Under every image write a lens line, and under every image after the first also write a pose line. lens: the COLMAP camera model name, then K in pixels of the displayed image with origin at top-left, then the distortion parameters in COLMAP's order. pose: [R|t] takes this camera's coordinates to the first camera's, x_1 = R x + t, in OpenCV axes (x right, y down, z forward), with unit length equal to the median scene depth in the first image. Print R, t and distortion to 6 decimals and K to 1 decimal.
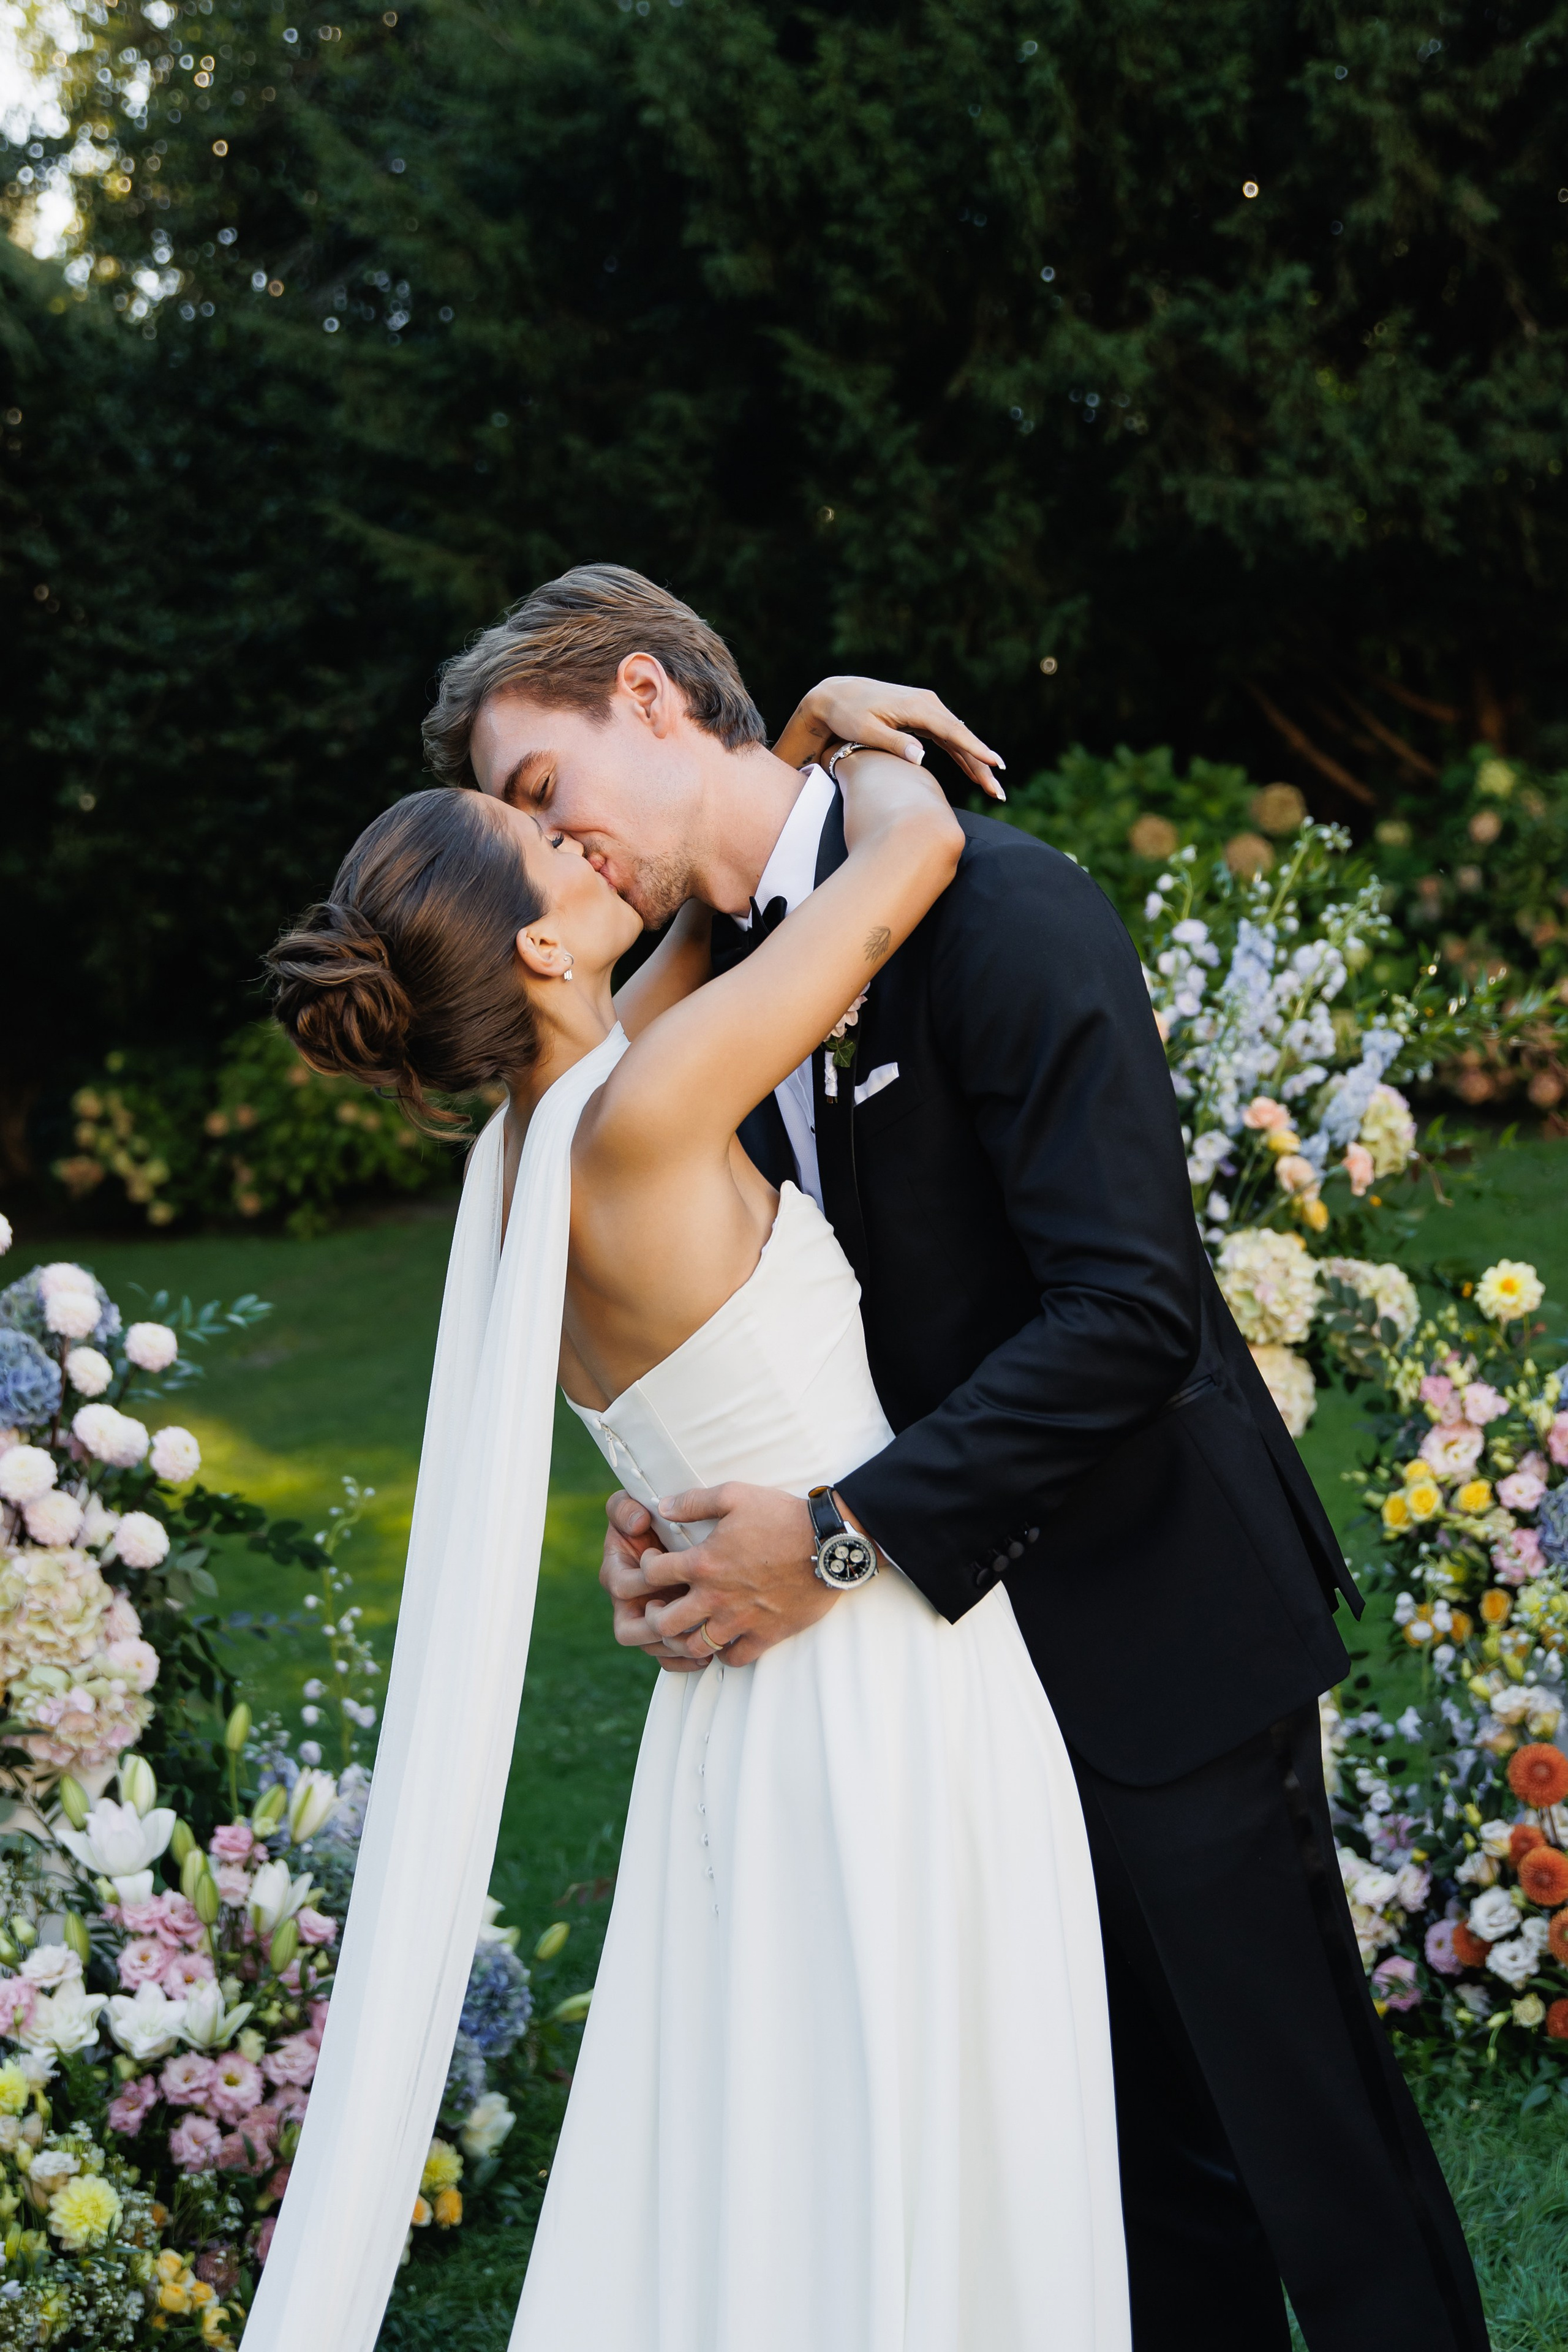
lens RADIAL K [[2924.3, 0, 725.9], [0, 2924.3, 1232.7], [0, 0, 1]] dist [0.005002, 0.000000]
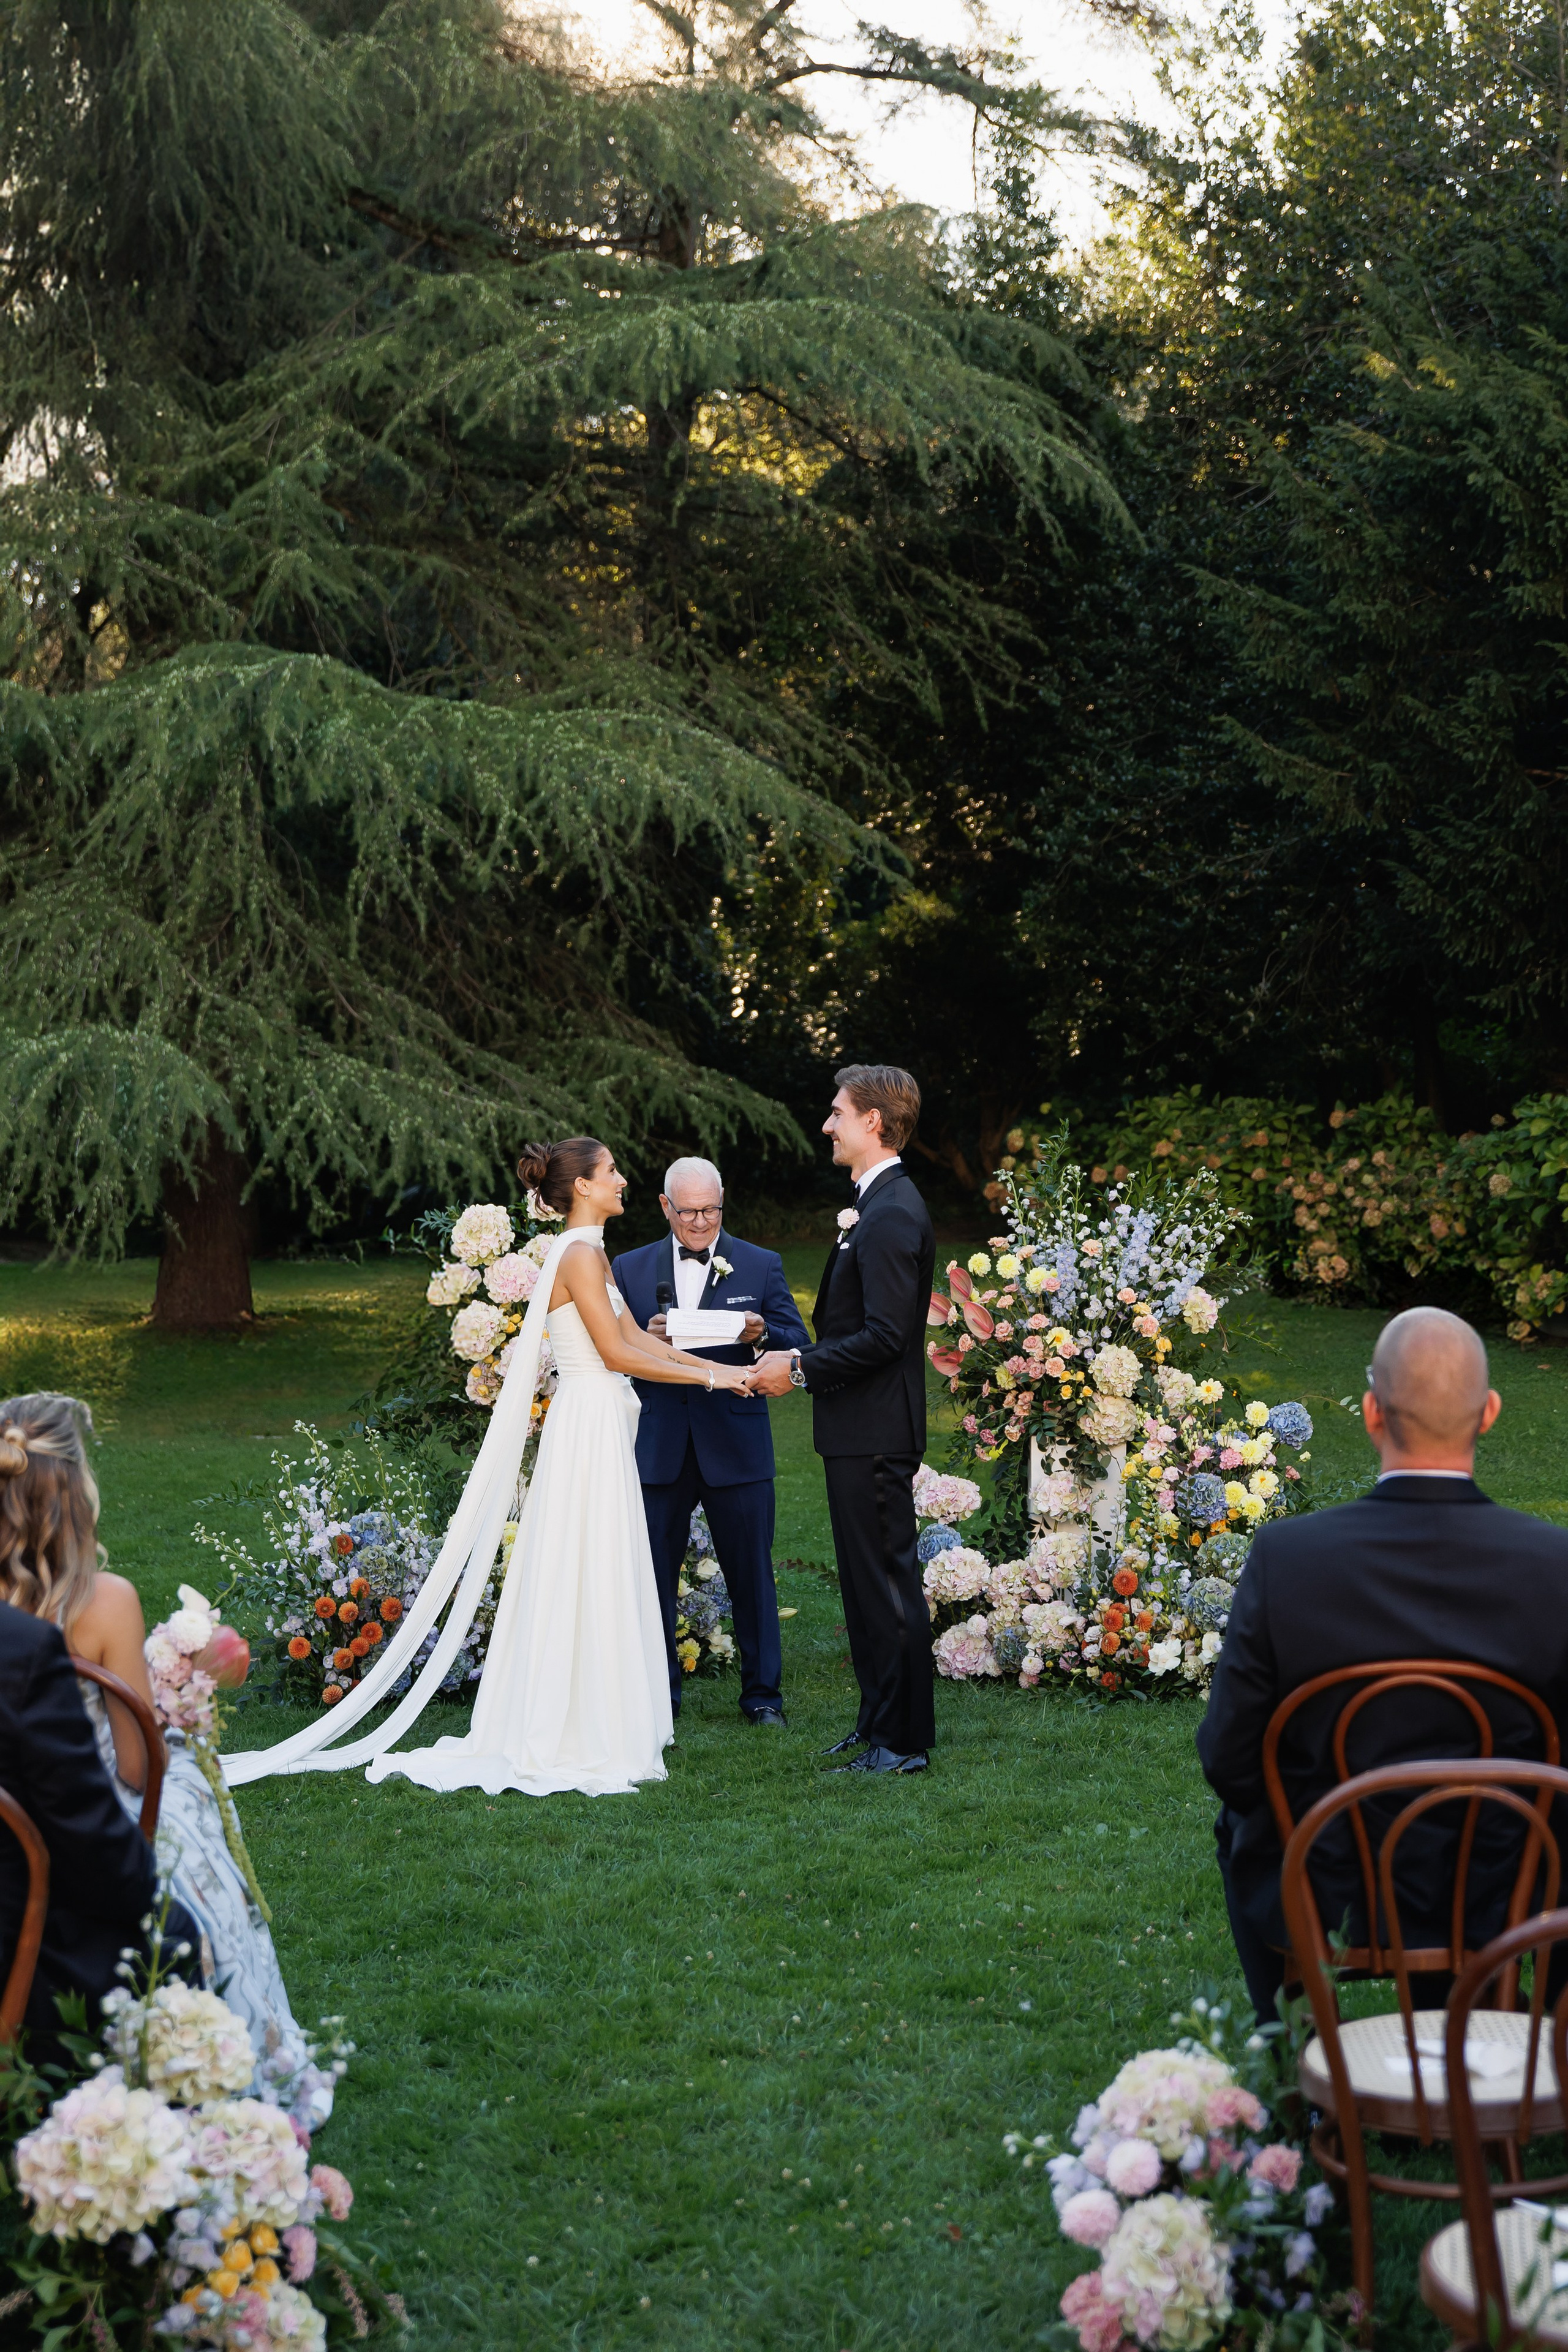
lens RADIAL K [[3296.8, 0, 774.3], [0, 3296.8, 1188.0], [0, 0, 1]] dist [0.009759, 0.000000]
pose [[0.921222, 0.172747, -0.348581, 0.242359], [-0.180229, 0.983562, 0.011120, -0.030368], [0.344772, 0.052580, 0.937213, -0.447756]]
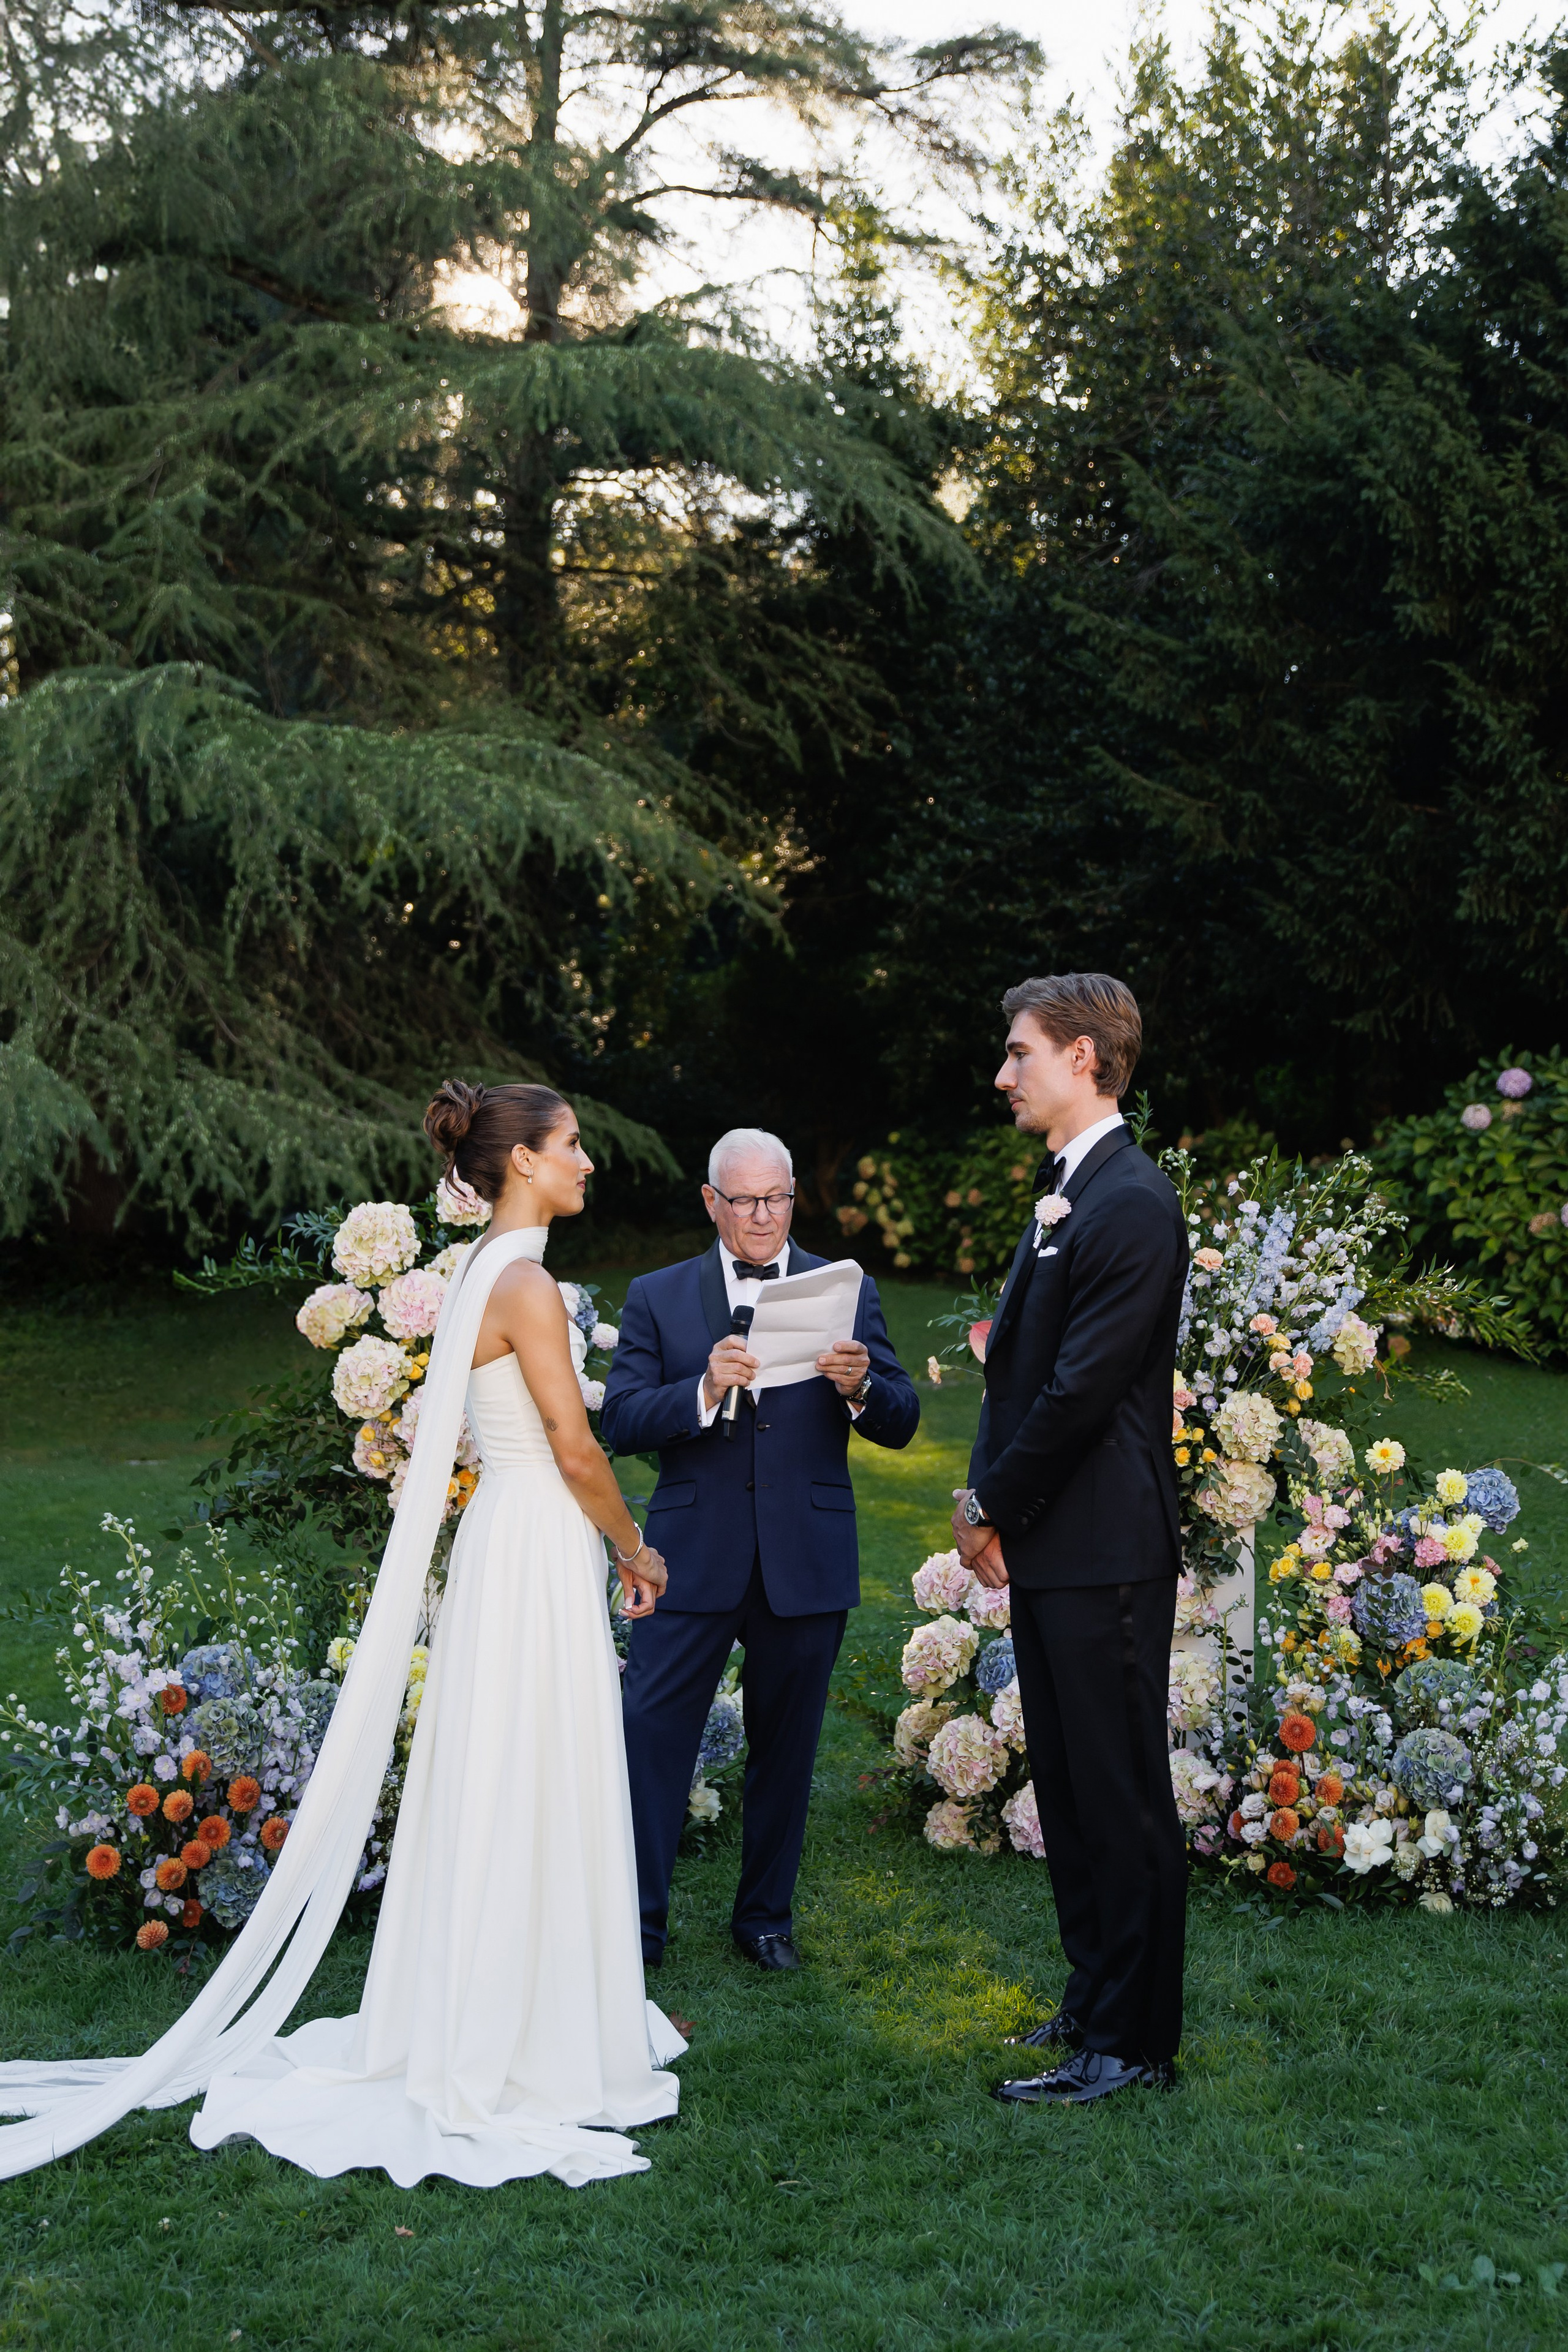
lens RADIAL K [[2589.4, 0, 780.9], [0, 2589.4, 1195.6], [0, 0, 1]] dist [-0.000979, 0.000000]
pose [[0.945099, 0.167546, -0.280563, 0.097754], [-0.178465, 0.983852, -0.013642, -0.012962], [0.273747, 0.062964, 0.959739, -0.148003]]
